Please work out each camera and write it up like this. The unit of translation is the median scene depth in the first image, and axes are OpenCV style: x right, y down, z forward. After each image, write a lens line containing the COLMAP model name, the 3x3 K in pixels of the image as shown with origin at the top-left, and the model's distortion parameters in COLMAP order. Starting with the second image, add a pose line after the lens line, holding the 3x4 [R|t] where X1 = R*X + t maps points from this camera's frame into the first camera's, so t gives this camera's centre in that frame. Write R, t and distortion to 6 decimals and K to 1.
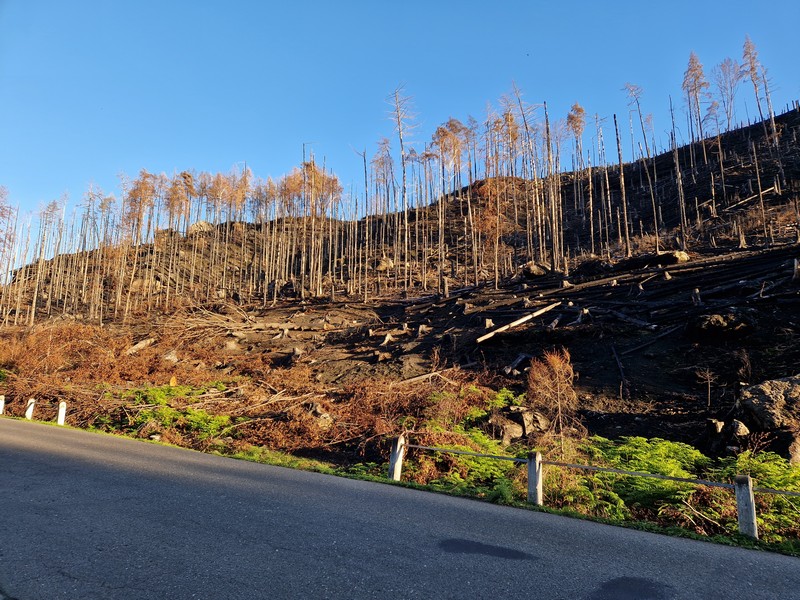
lens RADIAL K [[533.9, 0, 409.1], [0, 533.9, 297.1], [0, 0, 1]] dist [0.090791, -0.084352]
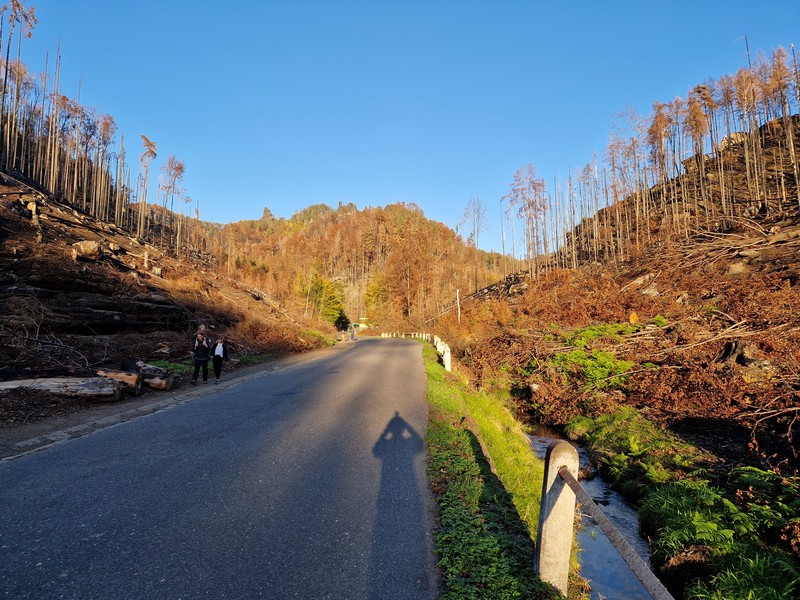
lens RADIAL K [[533.3, 0, 401.8], [0, 533.3, 292.6], [0, 0, 1]] dist [0.078362, -0.066650]
pose [[0.560824, -0.109007, -0.820727, 0.040047], [0.193029, 0.981192, 0.001582, 0.026446], [0.805119, -0.159311, 0.571318, 0.135785]]
